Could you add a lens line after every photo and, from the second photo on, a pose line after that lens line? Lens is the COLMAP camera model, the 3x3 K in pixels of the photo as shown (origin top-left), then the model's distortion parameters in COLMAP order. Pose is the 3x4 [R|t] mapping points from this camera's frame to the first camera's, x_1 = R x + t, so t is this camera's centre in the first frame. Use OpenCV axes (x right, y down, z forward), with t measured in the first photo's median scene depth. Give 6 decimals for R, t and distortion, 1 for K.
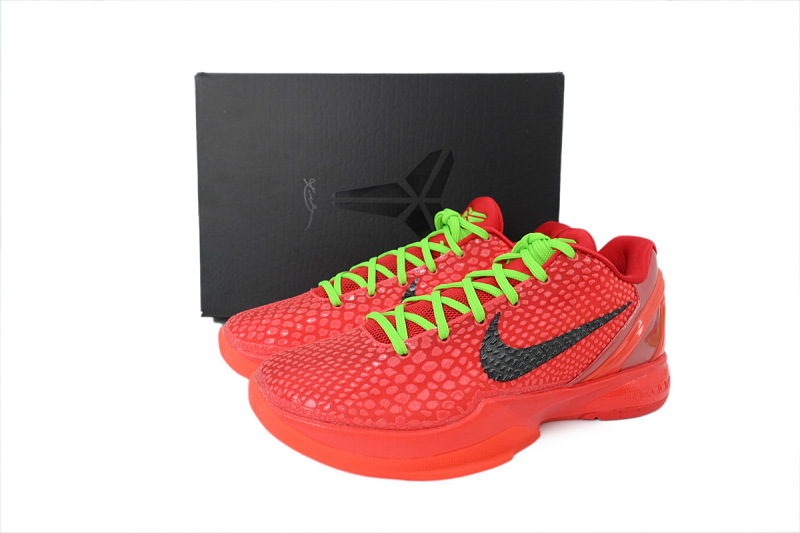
lens RADIAL K [[545.9, 0, 399.8], [0, 545.9, 267.7], [0, 0, 1]] dist [-0.001120, -0.001400]
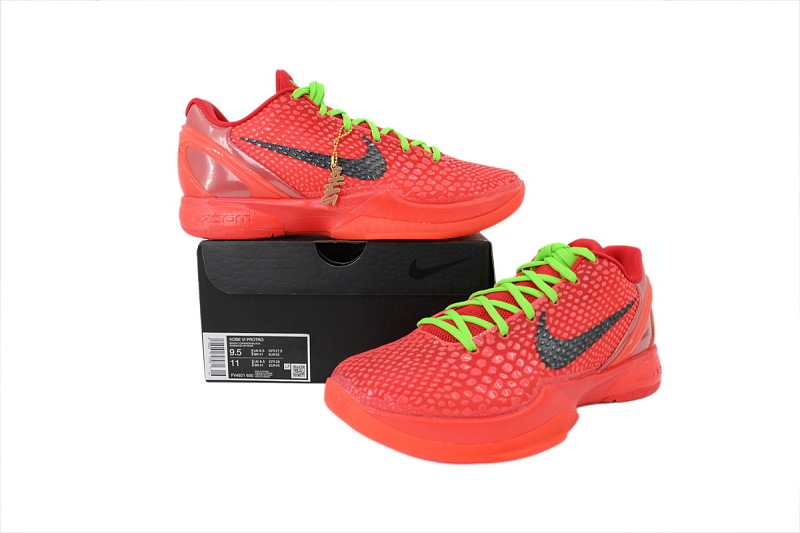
lens RADIAL K [[545.9, 0, 399.2], [0, 545.9, 269.2], [0, 0, 1]] dist [-0.001120, -0.001400]
pose [[0.980655, -0.033987, 0.192772, -0.343164], [0.045298, 0.997482, -0.054574, 0.045708], [-0.190432, 0.062250, 0.979725, -0.072139]]
